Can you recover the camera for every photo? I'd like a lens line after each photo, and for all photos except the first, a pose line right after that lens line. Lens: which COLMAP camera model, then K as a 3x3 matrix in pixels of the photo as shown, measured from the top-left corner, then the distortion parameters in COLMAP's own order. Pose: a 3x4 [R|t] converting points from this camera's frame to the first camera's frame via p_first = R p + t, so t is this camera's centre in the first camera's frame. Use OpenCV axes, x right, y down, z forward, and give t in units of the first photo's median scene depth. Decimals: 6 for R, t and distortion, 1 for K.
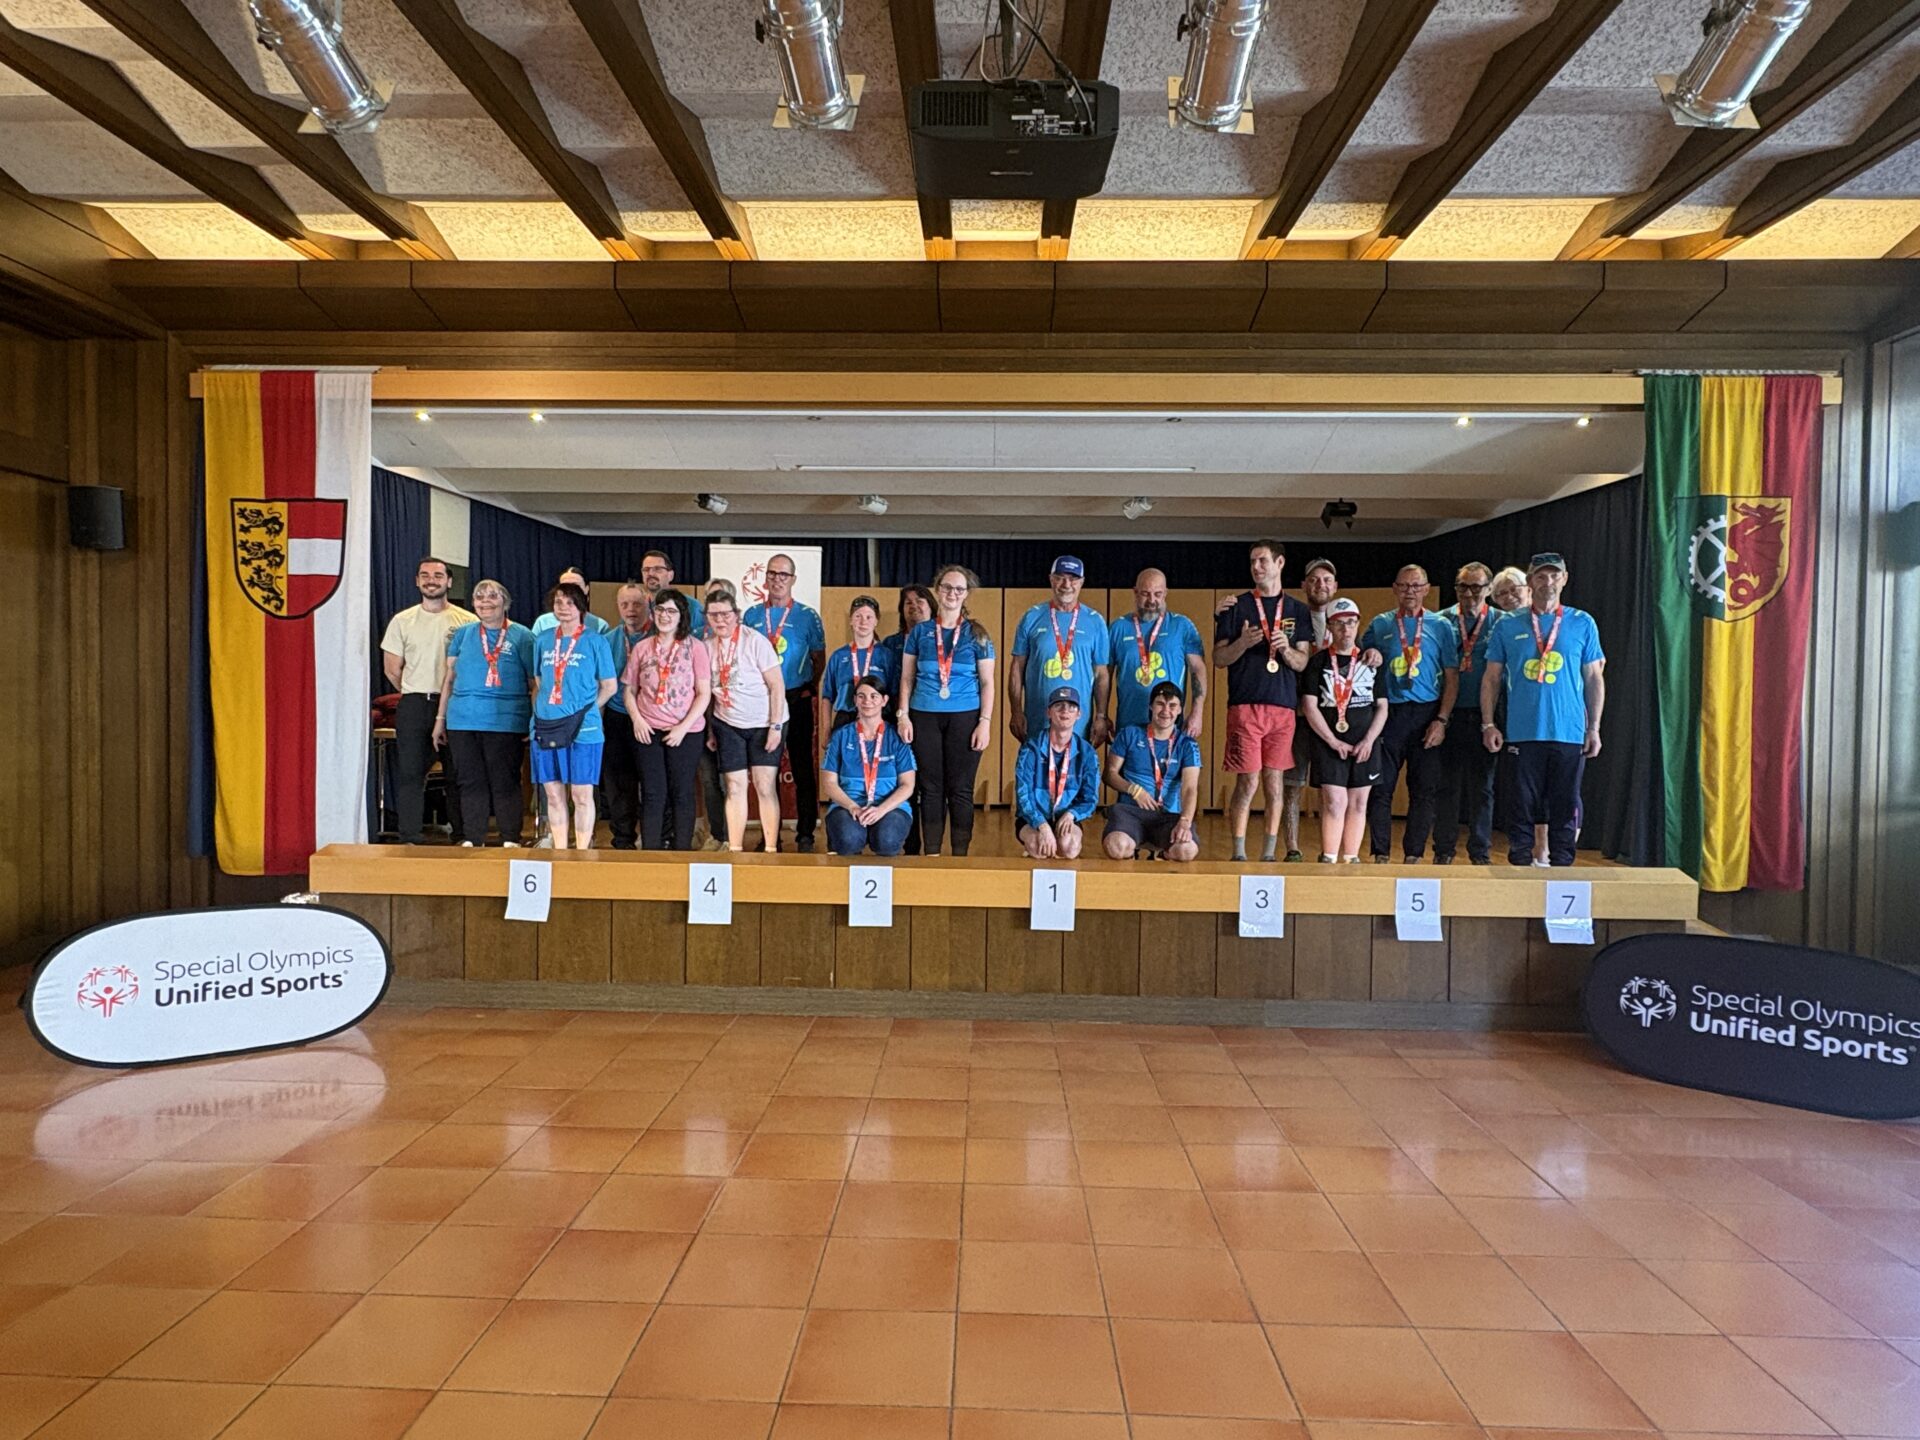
lens RADIAL K [[1132.9, 0, 960.0], [0, 1132.9, 720.0], [0, 0, 1]] dist [-0.002065, -0.000126]
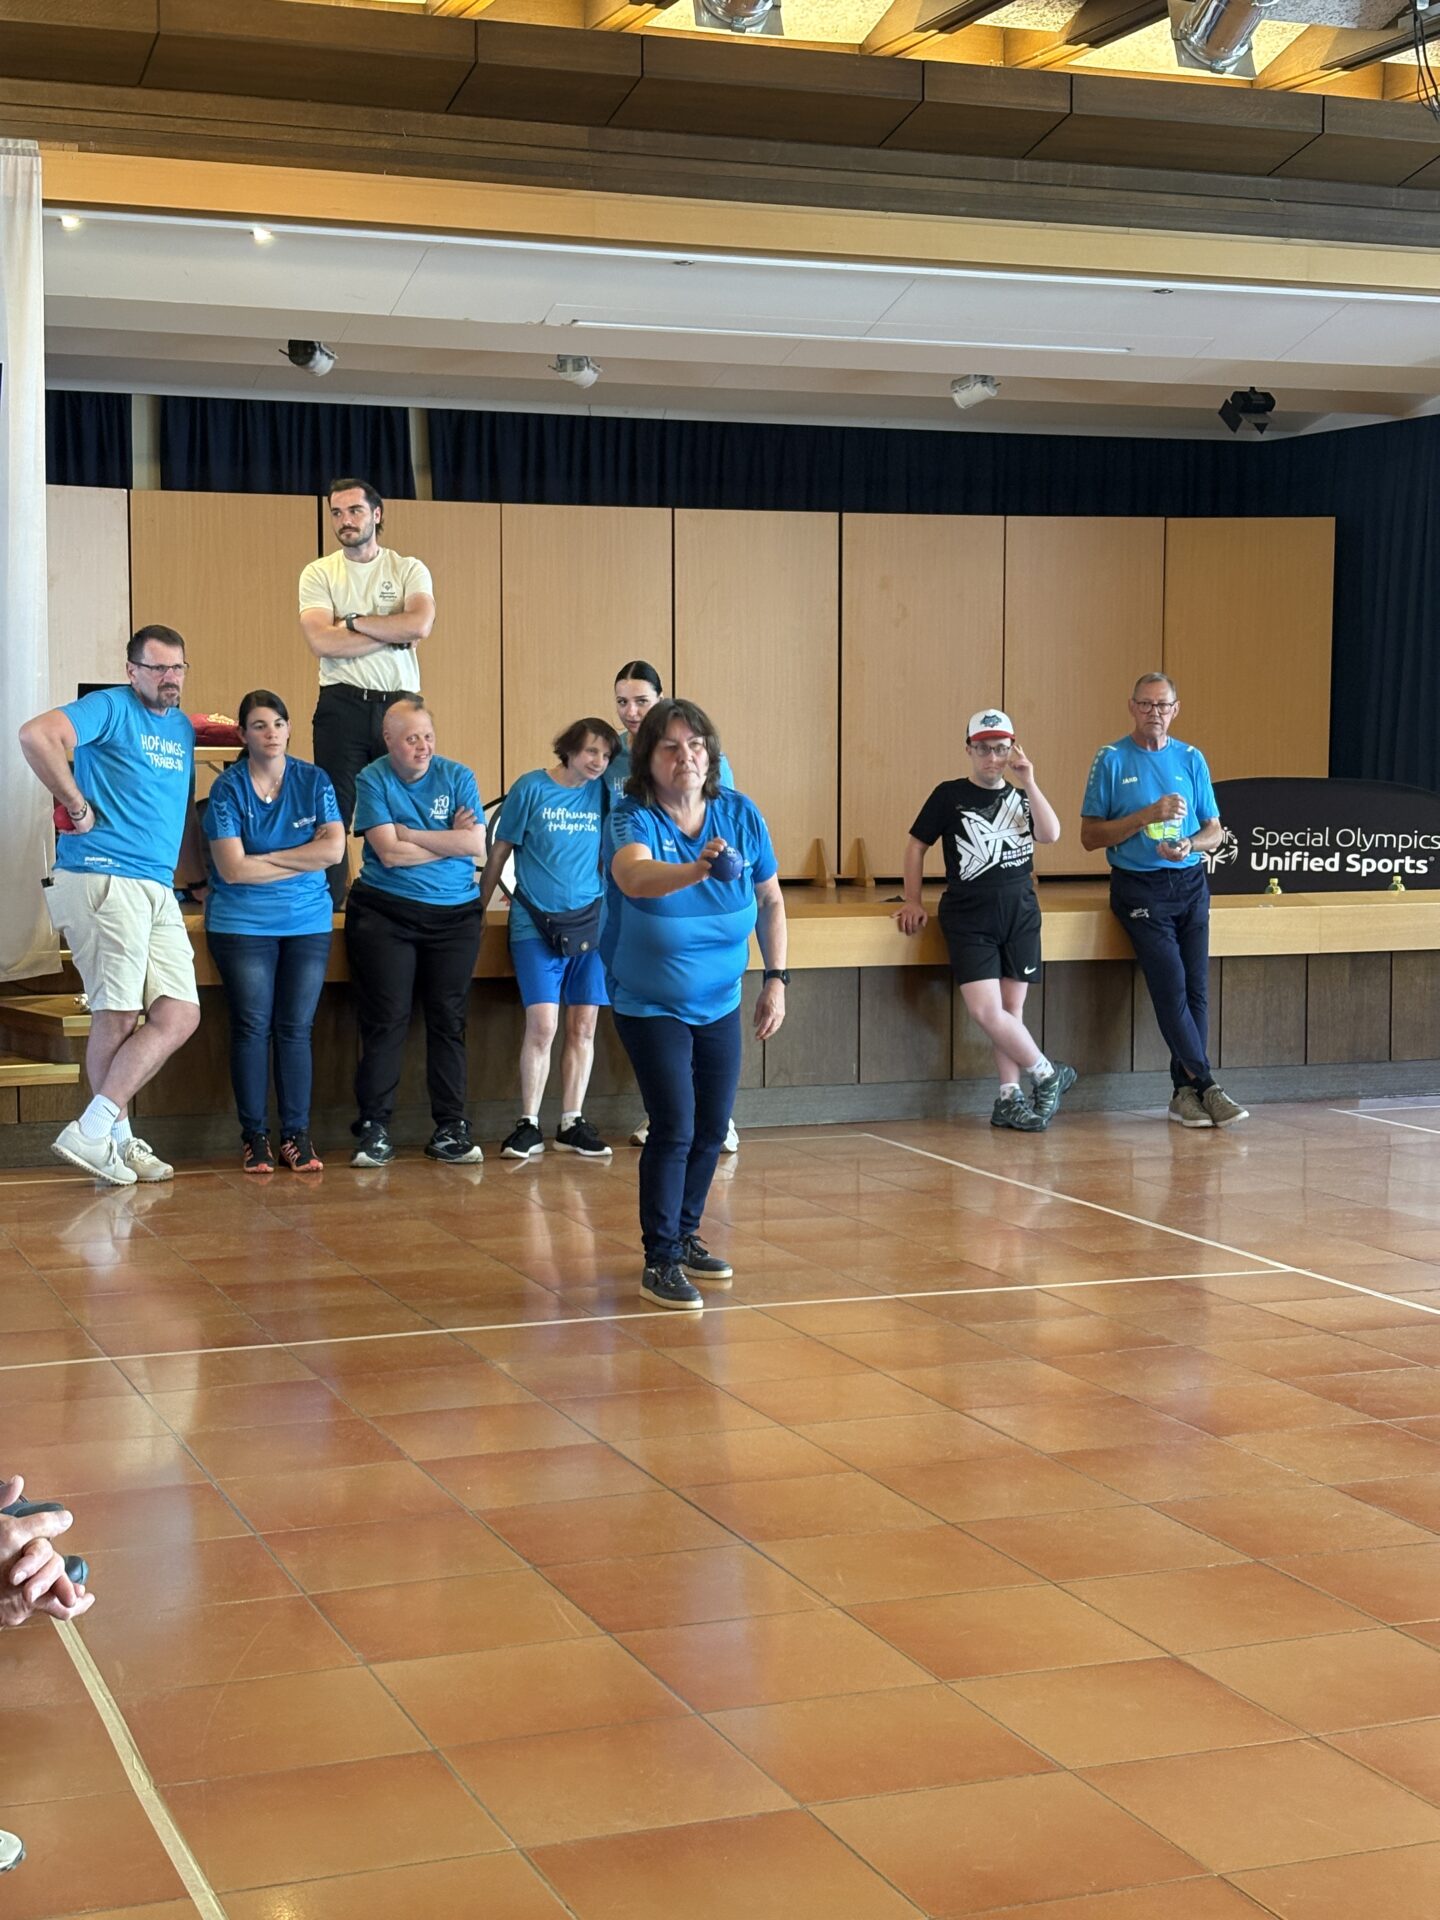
lens RADIAL K [[2919.5, 0, 693.8], [0, 2919.5, 960.2], [0, 0, 1]] dist [0.243347, -1.088673]
pose [[0.924101, -0.040354, 0.380012, -0.654208], [0.017129, 0.997783, 0.064303, 0.023122], [-0.381765, -0.052913, 0.922744, -0.502615]]
